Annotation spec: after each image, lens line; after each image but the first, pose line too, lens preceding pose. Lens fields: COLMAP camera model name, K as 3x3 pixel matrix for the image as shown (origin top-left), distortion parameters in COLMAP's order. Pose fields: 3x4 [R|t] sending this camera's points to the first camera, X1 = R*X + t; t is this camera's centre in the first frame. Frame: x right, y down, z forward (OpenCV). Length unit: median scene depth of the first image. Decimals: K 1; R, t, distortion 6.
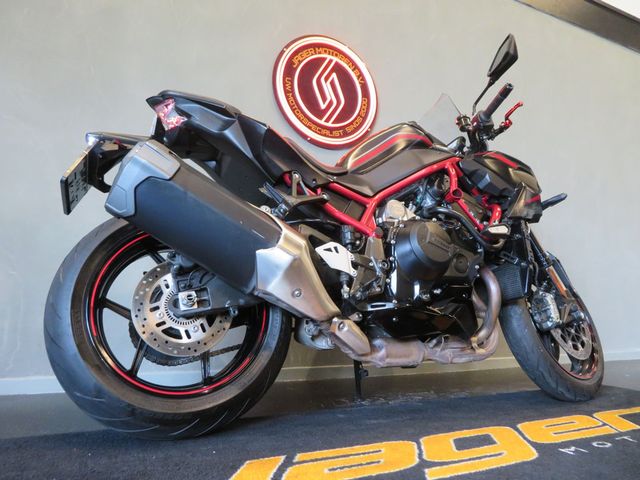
lens RADIAL K [[455.5, 0, 320.0], [0, 455.5, 240.0], [0, 0, 1]] dist [-0.004671, 0.001376]
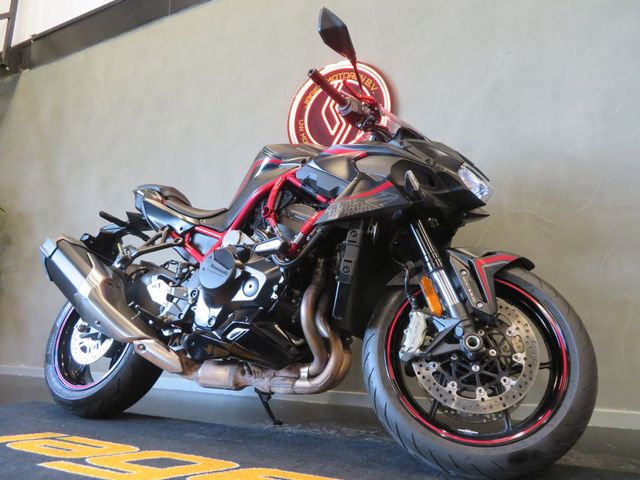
lens RADIAL K [[459.0, 0, 315.3], [0, 459.0, 239.3], [0, 0, 1]] dist [0.008157, -0.000419]
pose [[0.604533, -0.159004, -0.780549, 1.183173], [0.119815, 0.986878, -0.108238, 0.076916], [0.787518, -0.028088, 0.615652, 0.522175]]
